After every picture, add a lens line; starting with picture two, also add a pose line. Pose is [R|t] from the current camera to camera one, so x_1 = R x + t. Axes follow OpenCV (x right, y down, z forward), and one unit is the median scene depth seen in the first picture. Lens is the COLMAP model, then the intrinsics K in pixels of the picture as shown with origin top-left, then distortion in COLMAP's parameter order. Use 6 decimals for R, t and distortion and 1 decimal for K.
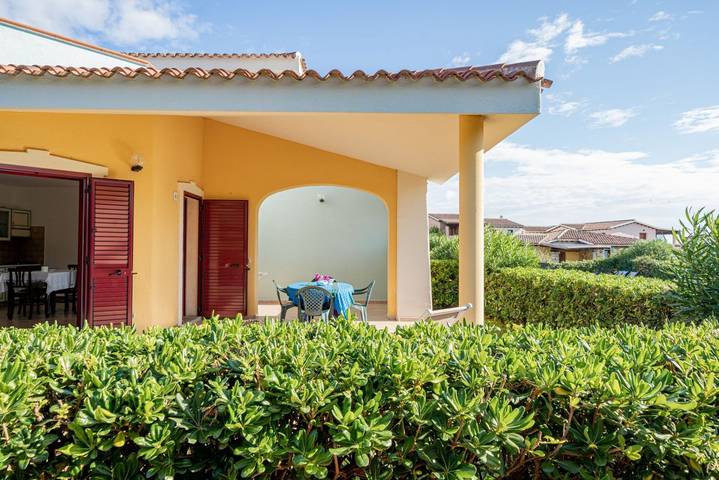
lens RADIAL K [[497.3, 0, 374.3], [0, 497.3, 226.8], [0, 0, 1]] dist [-0.012331, -0.000216]
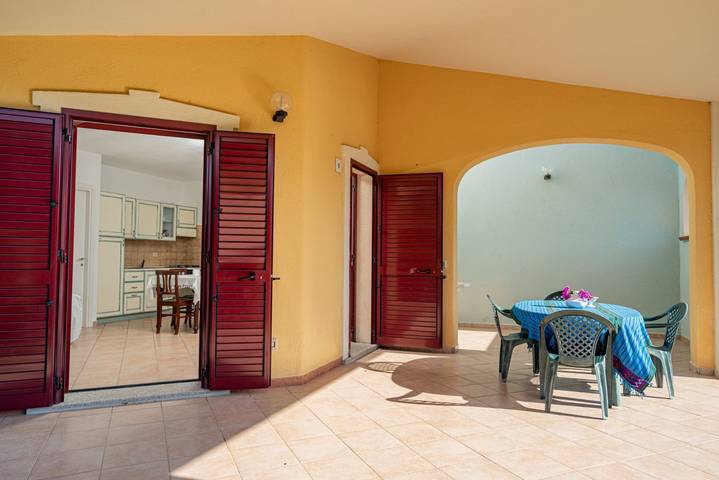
lens RADIAL K [[497.3, 0, 374.3], [0, 497.3, 226.8], [0, 0, 1]] dist [-0.012331, -0.000216]
pose [[0.940133, -0.013885, -0.340526, -0.125431], [0.005143, 0.999634, -0.026561, 0.038861], [0.340770, 0.023219, 0.939860, 0.379279]]
